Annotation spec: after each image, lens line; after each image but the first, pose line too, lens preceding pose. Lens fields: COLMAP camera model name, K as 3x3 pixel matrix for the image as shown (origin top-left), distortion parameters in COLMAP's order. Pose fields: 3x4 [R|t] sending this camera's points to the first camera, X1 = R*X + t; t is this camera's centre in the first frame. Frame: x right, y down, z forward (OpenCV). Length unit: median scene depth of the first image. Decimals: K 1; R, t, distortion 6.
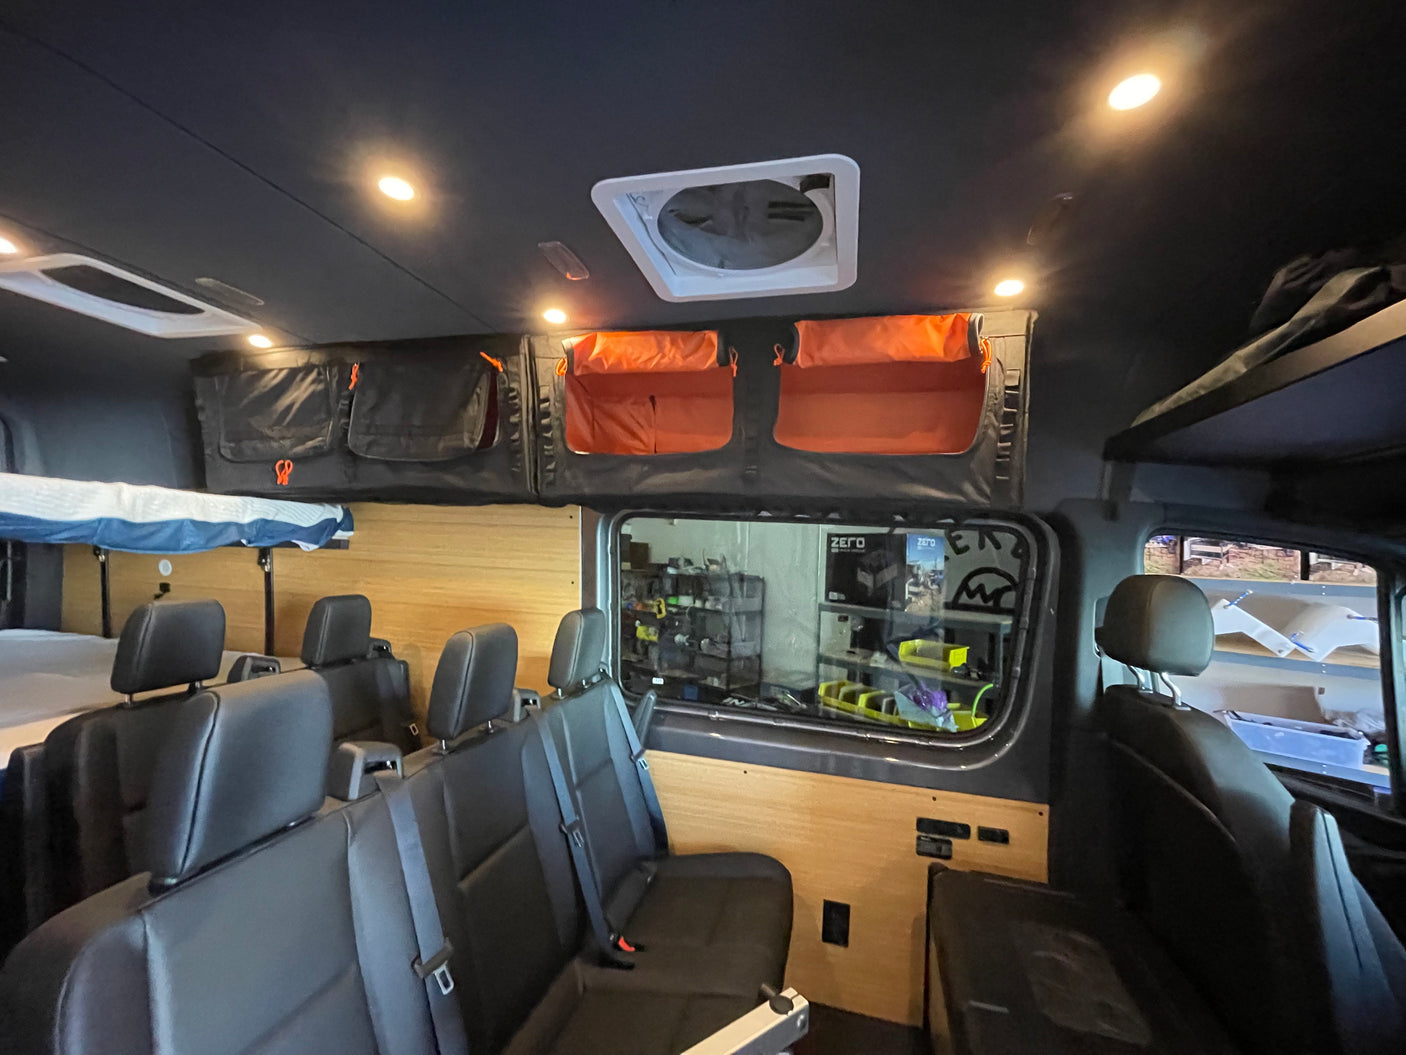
lens RADIAL K [[577.4, 0, 703.0], [0, 577.4, 527.5], [0, 0, 1]] dist [-0.000150, -0.000016]
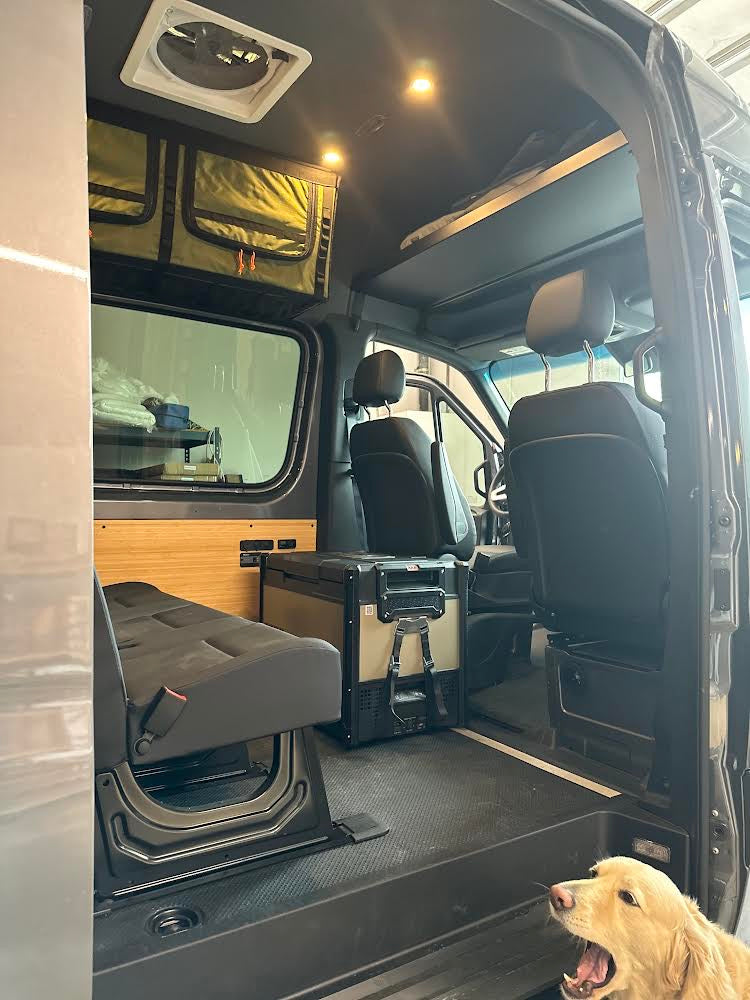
lens RADIAL K [[701.8, 0, 375.0], [0, 701.8, 500.0], [0, 0, 1]] dist [-0.001735, -0.001304]
pose [[0.686468, -0.034091, 0.726360, -0.644381], [-0.012669, 0.998188, 0.058822, 0.324506], [-0.727049, -0.049582, 0.684792, -0.378464]]
